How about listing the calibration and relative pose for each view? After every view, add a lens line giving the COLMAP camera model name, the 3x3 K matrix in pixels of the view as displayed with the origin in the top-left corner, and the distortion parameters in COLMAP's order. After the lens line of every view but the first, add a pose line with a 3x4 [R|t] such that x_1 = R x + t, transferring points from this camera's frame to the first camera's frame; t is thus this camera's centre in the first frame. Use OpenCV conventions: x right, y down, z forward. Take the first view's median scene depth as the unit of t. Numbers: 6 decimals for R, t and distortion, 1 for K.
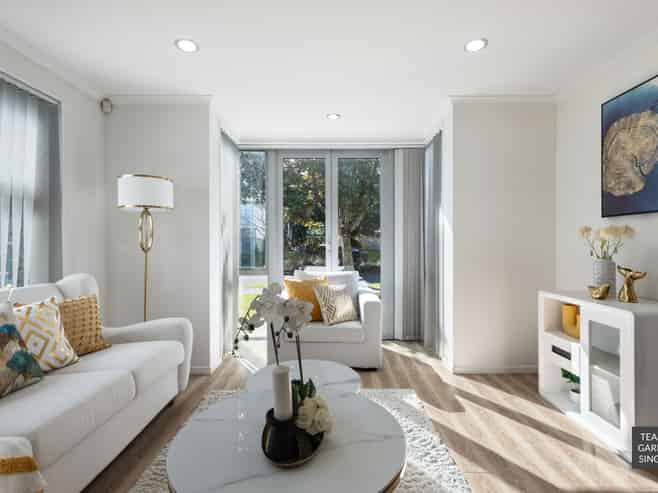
lens RADIAL K [[341.9, 0, 329.0], [0, 341.9, 246.5], [0, 0, 1]] dist [0.005497, 0.001059]
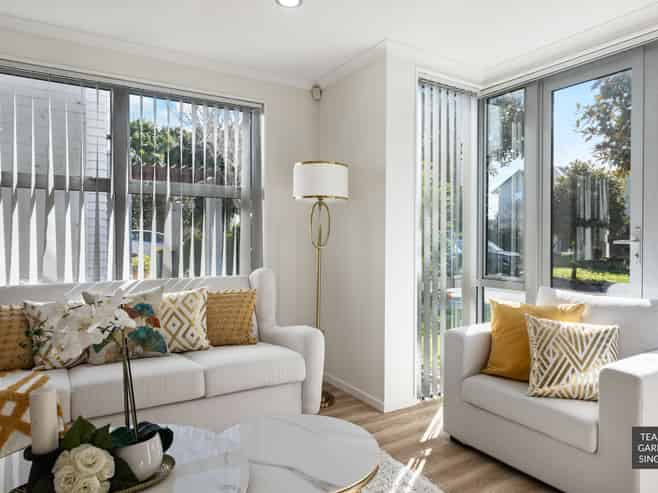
lens RADIAL K [[452.3, 0, 332.9], [0, 452.3, 243.5], [0, 0, 1]] dist [0.001823, 0.000091]
pose [[0.522138, 0.010540, -0.852796, 0.497962], [-0.010728, 0.999926, 0.005790, -0.004027], [0.852793, 0.006126, 0.522213, 0.443960]]
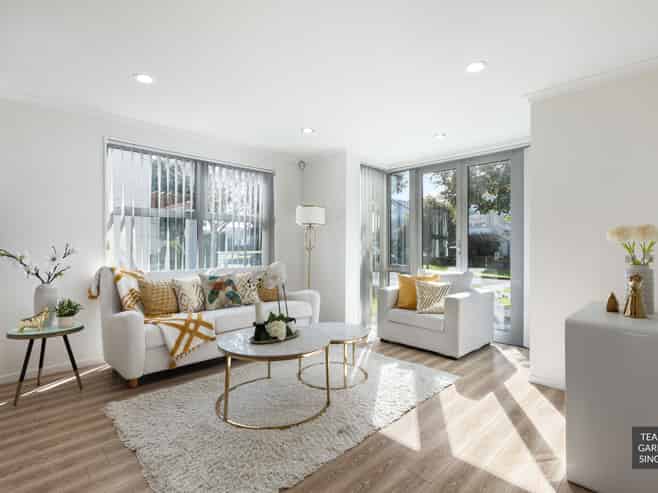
lens RADIAL K [[341.9, 0, 329.0], [0, 341.9, 246.5], [0, 0, 1]] dist [0.005497, 0.001059]
pose [[0.691448, 0.004370, -0.722413, 0.769267], [-0.010276, 0.999940, -0.003786, 0.000749], [0.722353, 0.010041, 0.691452, -0.086462]]
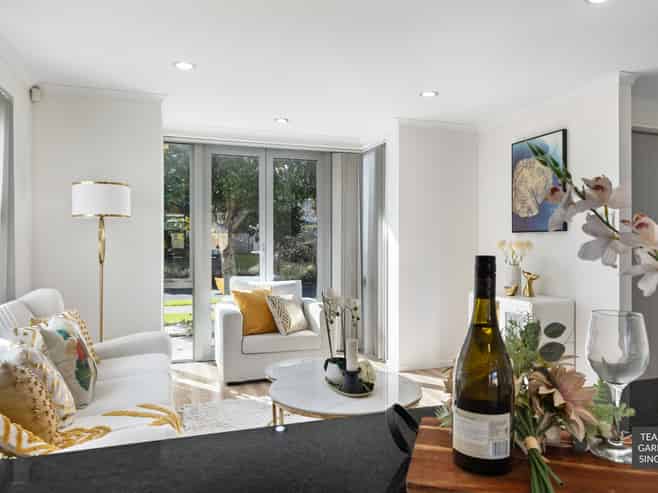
lens RADIAL K [[503.7, 0, 329.0], [0, 503.7, 246.5], [0, 0, 1]] dist [0.035078, 0.002483]
pose [[0.942586, -0.003623, 0.333943, -0.436448], [0.002505, 0.999990, 0.003781, -0.038123], [-0.333953, -0.002728, 0.942586, -0.501671]]
